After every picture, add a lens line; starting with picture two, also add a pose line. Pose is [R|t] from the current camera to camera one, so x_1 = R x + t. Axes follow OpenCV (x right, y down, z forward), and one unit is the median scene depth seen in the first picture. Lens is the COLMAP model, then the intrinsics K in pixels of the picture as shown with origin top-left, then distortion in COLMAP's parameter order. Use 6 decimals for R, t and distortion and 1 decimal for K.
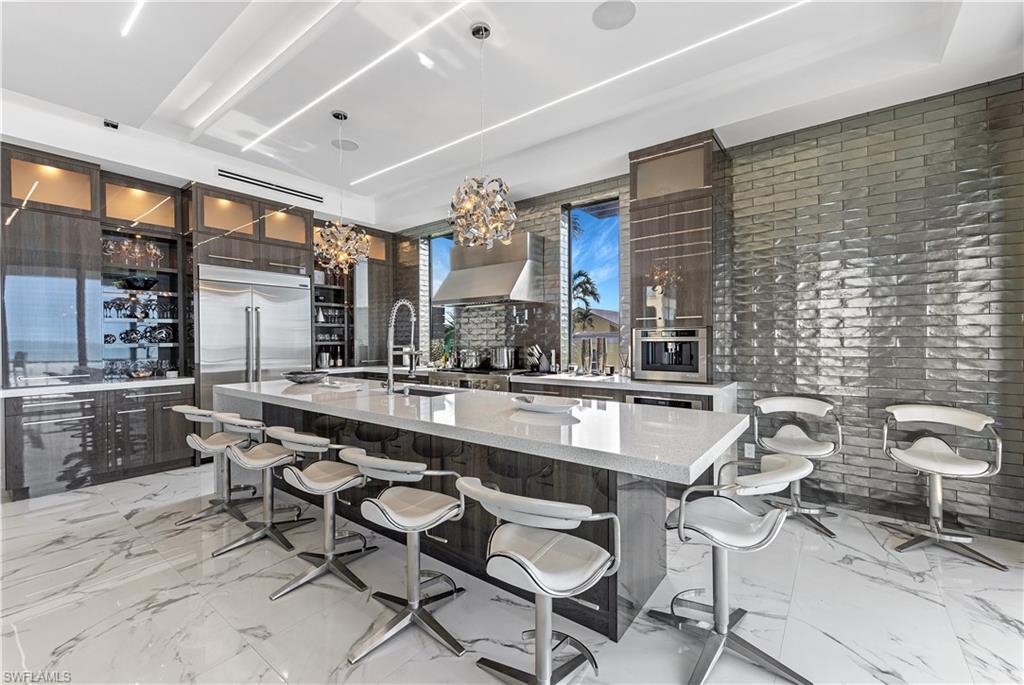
lens RADIAL K [[439.3, 0, 513.5], [0, 439.3, 341.5], [0, 0, 1]] dist [-0.001770, -0.000203]
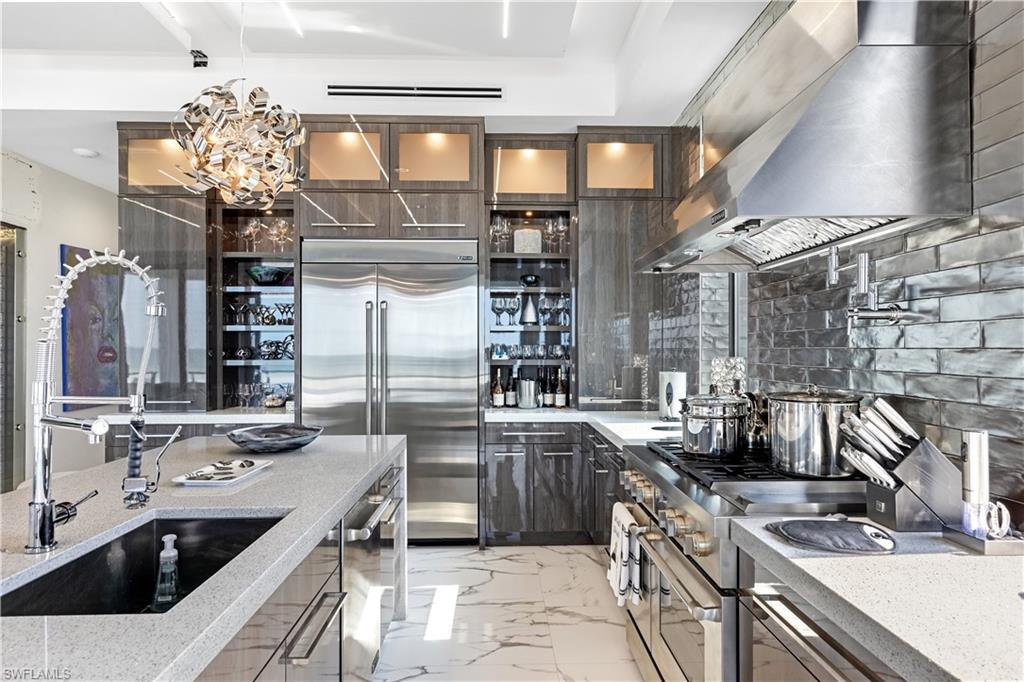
lens RADIAL K [[666.2, 0, 515.2], [0, 666.2, 339.4], [0, 0, 1]] dist [0.003319, 0.000382]
pose [[0.636790, -0.000745, -0.771037, 0.252622], [0.006532, 0.999969, 0.004428, -0.039669], [0.771009, -0.007856, 0.636775, 0.668956]]
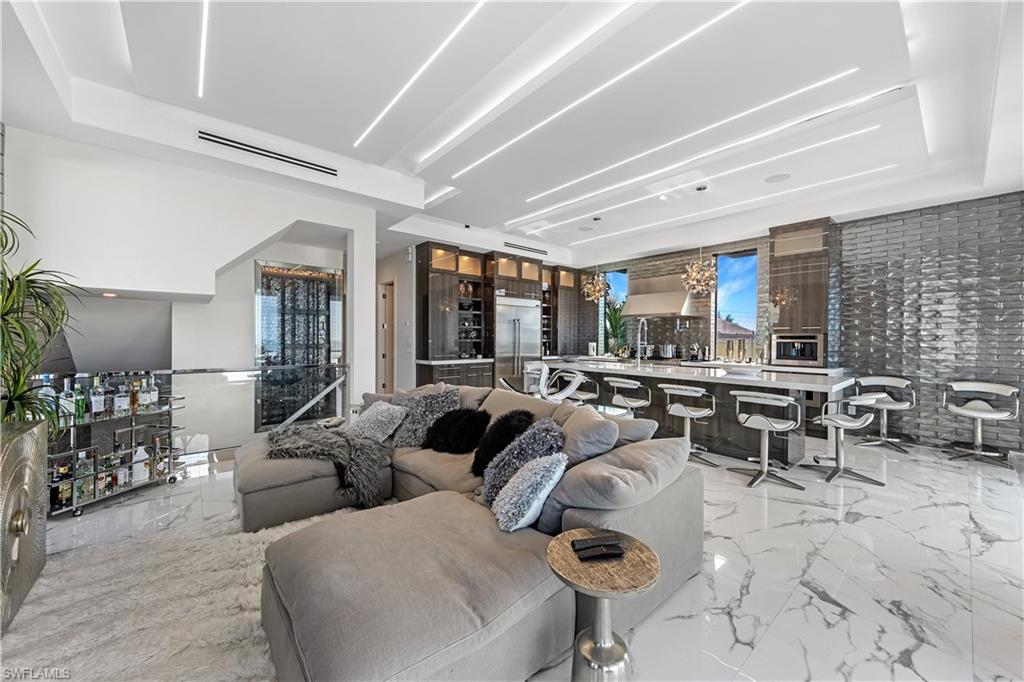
lens RADIAL K [[385.9, 0, 508.2], [0, 385.9, 340.6], [0, 0, 1]] dist [-0.000663, -0.000054]
pose [[0.975219, 0.011945, -0.220921, -0.342902], [-0.011424, 0.999928, 0.003640, 0.001441], [0.220948, -0.001026, 0.975285, -0.591173]]
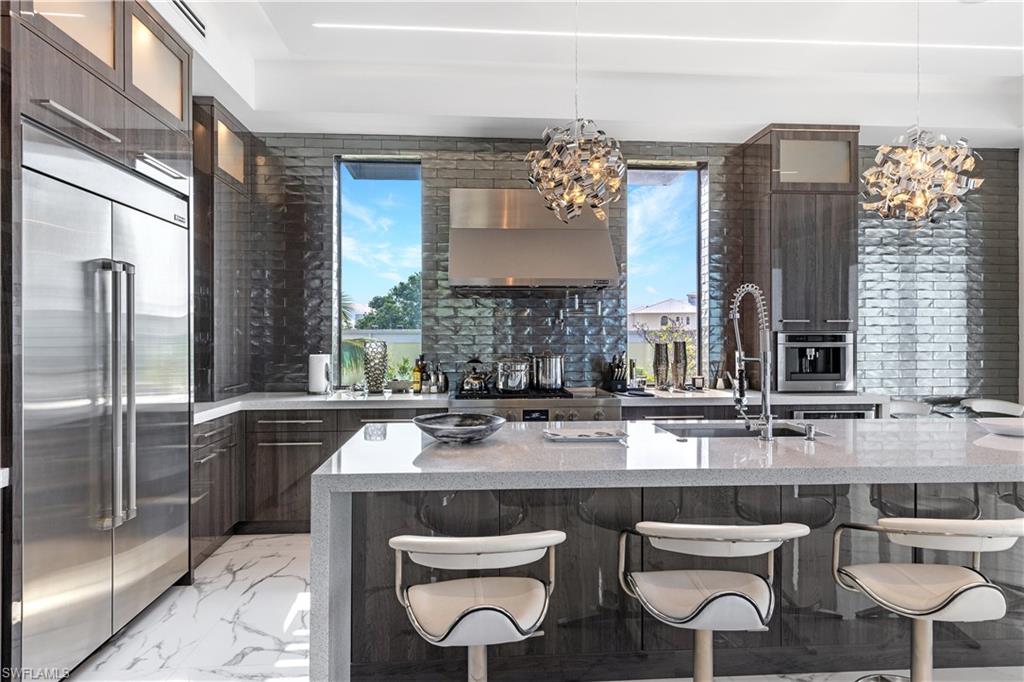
lens RADIAL K [[595.2, 0, 511.9], [0, 595.2, 338.6], [0, 0, 1]] dist [0.019682, 0.000500]
pose [[0.739335, 0.002516, 0.673333, -0.819335], [-0.000147, 0.999994, -0.003575, -0.011409], [-0.673337, 0.002544, 0.739331, 0.452147]]
